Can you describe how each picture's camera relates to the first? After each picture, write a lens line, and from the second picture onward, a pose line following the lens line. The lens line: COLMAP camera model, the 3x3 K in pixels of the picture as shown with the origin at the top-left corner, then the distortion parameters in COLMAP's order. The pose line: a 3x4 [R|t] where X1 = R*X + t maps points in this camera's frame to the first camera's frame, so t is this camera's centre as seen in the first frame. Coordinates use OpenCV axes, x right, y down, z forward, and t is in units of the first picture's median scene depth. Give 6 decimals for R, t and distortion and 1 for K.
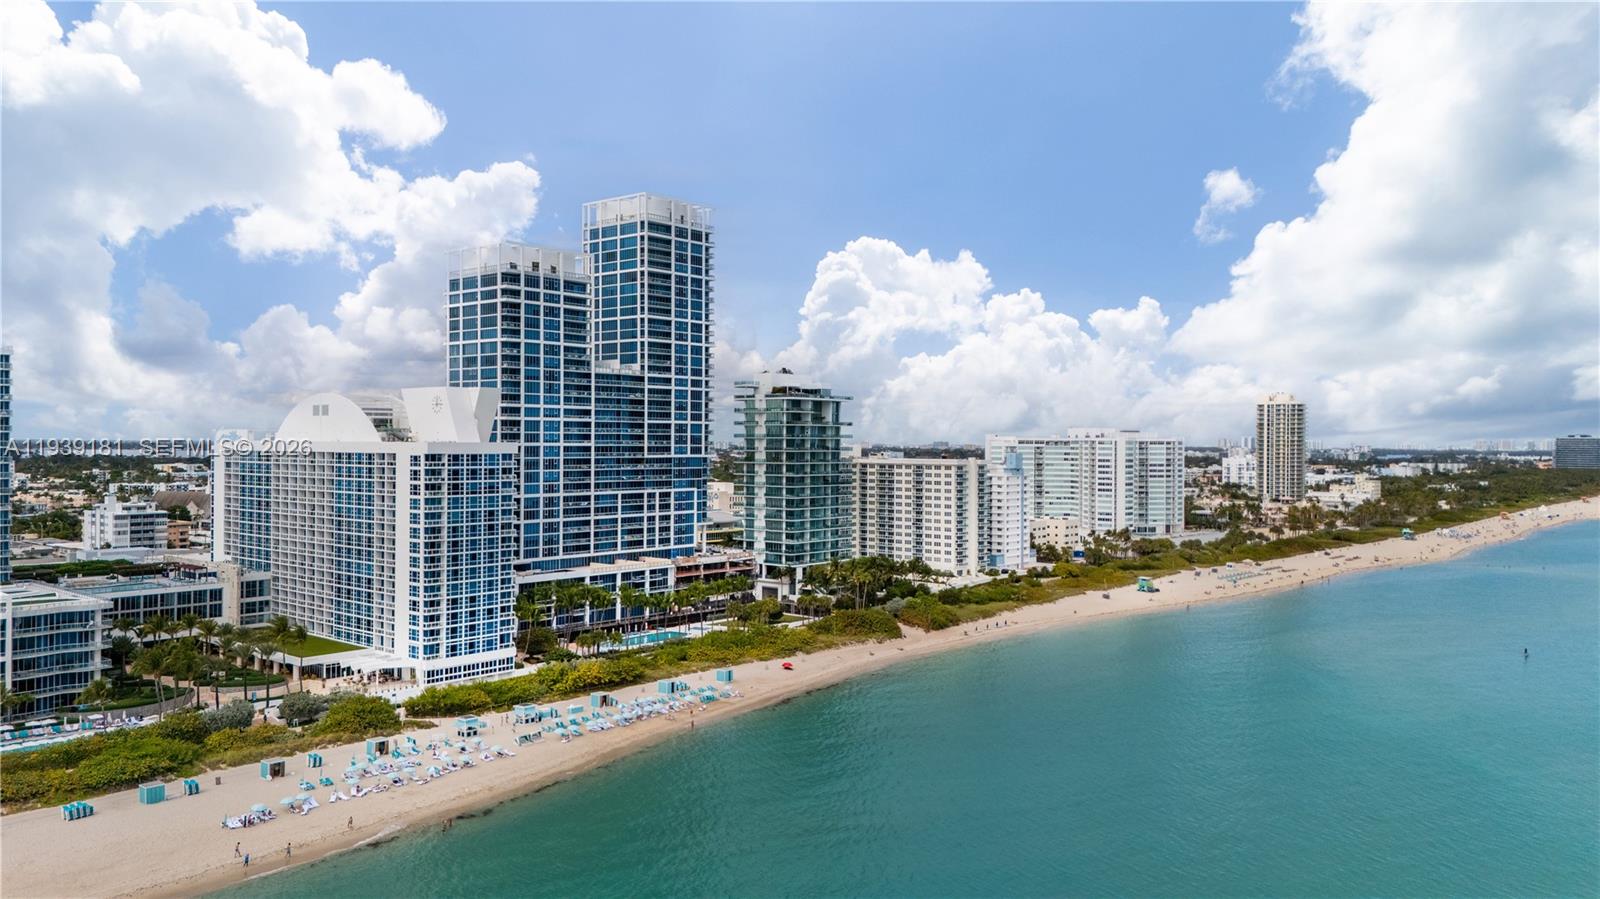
lens RADIAL K [[1173.7, 0, 802.0], [0, 1173.7, 448.6], [0, 0, 1]] dist [0.046233, -0.056013]
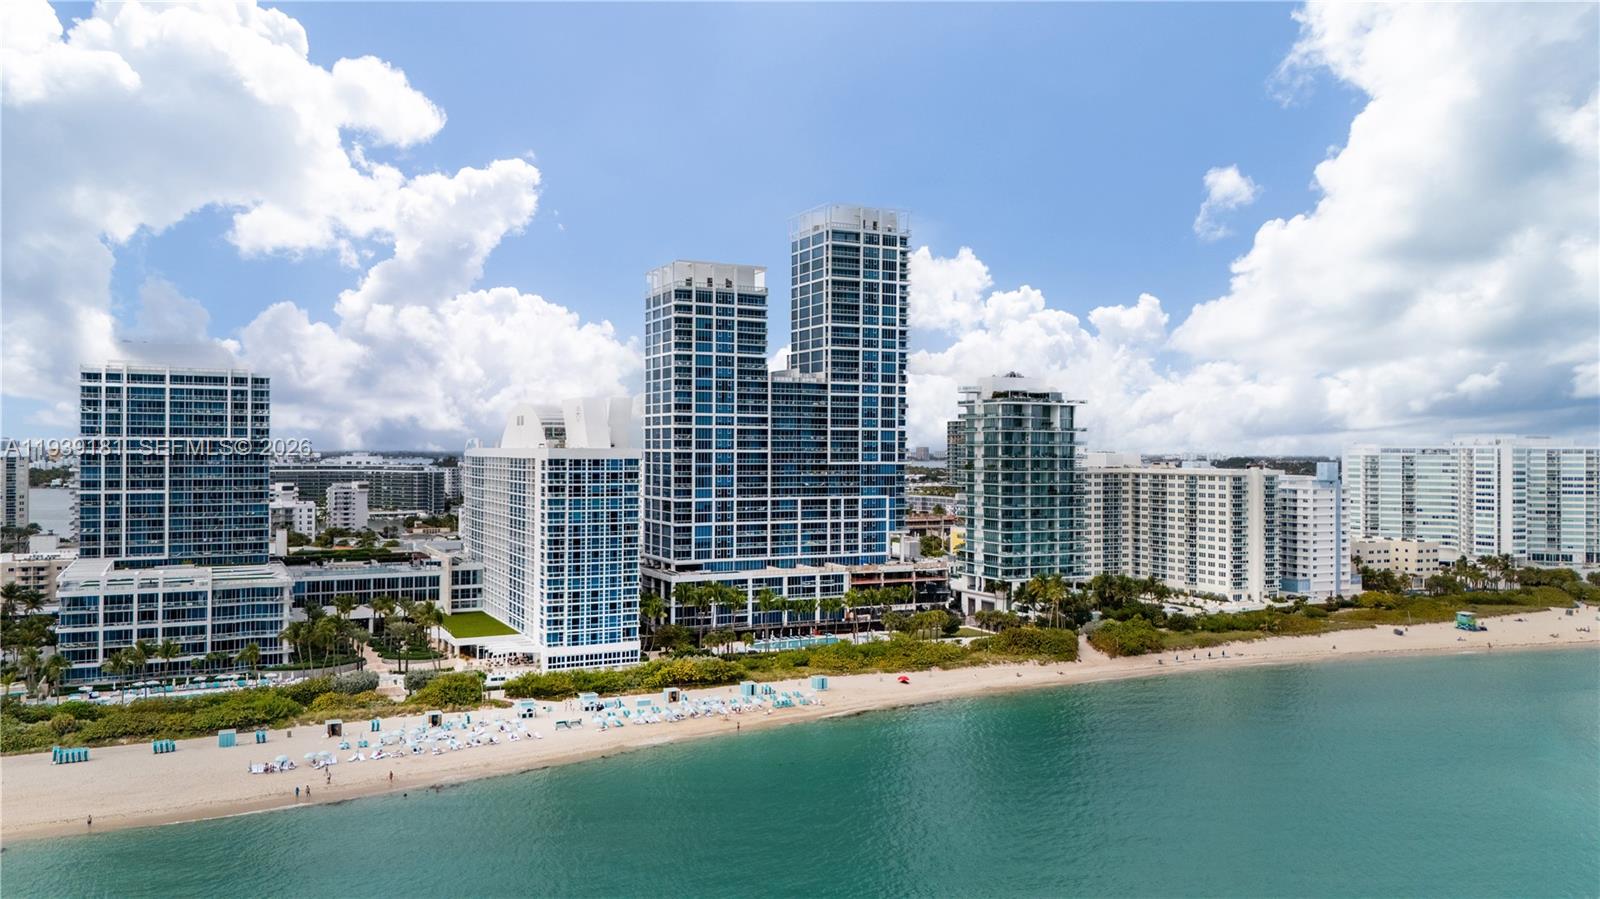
lens RADIAL K [[1173.7, 0, 787.3], [0, 1173.7, 444.2], [0, 0, 1]] dist [0.046233, -0.056013]
pose [[0.918872, -0.003990, -0.394535, 0.231544], [-0.001586, 0.999903, -0.013805, 0.004277], [0.394552, 0.013310, 0.918777, 0.060183]]
